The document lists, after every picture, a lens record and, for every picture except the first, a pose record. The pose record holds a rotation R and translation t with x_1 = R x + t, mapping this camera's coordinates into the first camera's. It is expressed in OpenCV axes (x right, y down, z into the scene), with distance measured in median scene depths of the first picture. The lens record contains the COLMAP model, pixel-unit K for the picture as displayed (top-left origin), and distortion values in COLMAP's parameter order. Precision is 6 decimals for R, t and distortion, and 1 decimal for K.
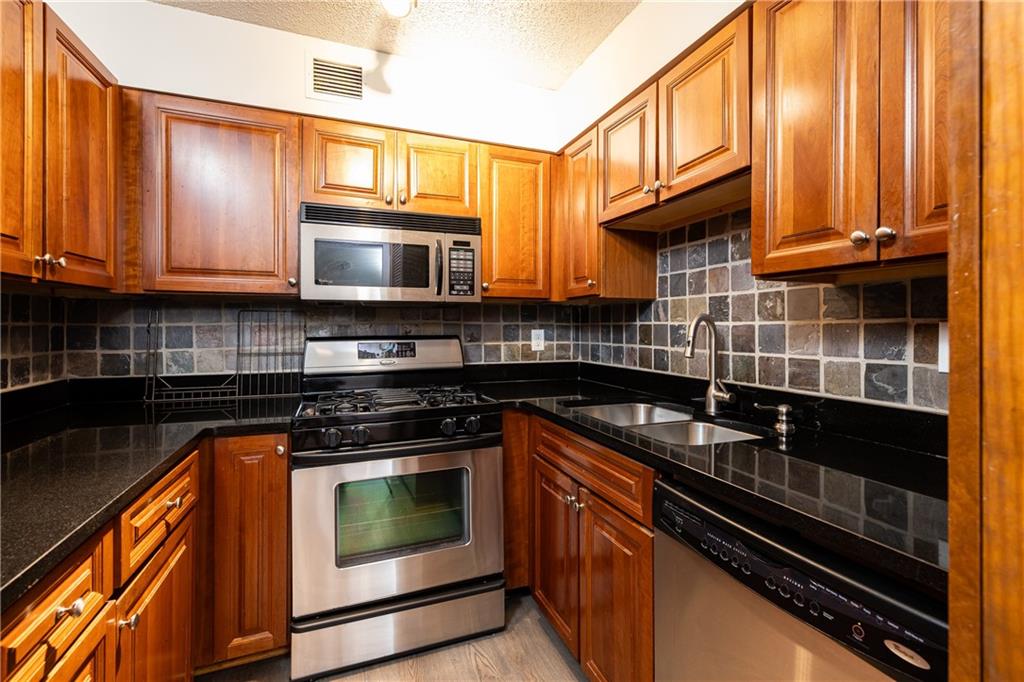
lens RADIAL K [[440.8, 0, 510.7], [0, 440.8, 326.6], [0, 0, 1]] dist [0.000179, 0.000072]
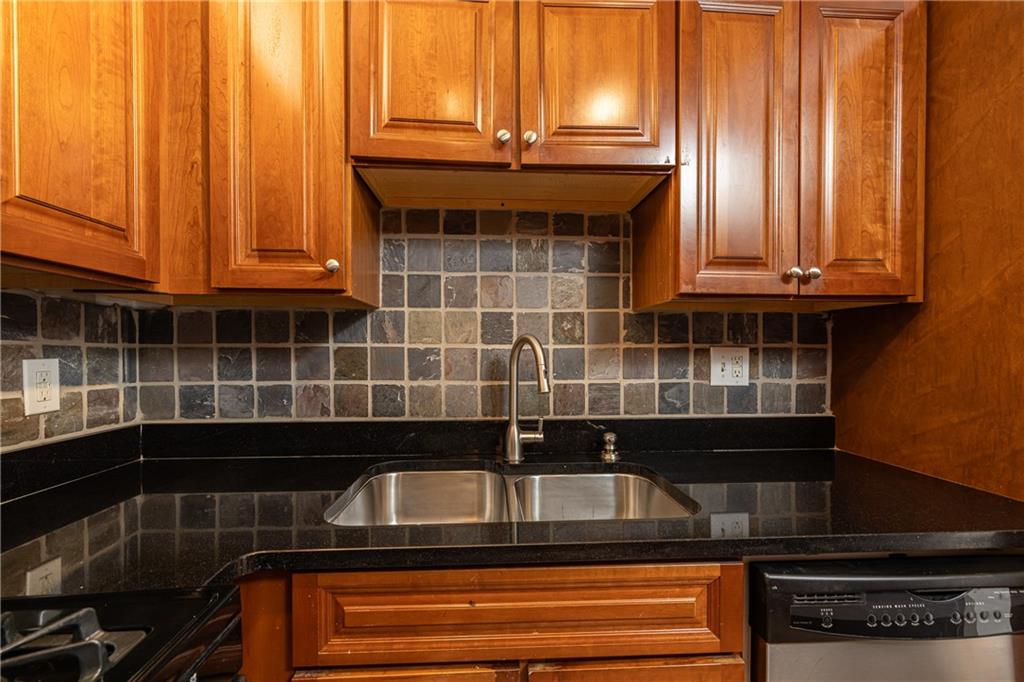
lens RADIAL K [[441.7, 0, 511.4], [0, 441.7, 356.2], [0, 0, 1]] dist [0.001834, 0.000251]
pose [[0.304491, -0.016031, 0.952380, -0.283250], [0.000072, 0.999859, 0.016808, -0.003466], [-0.952515, -0.005049, 0.304449, 0.747747]]
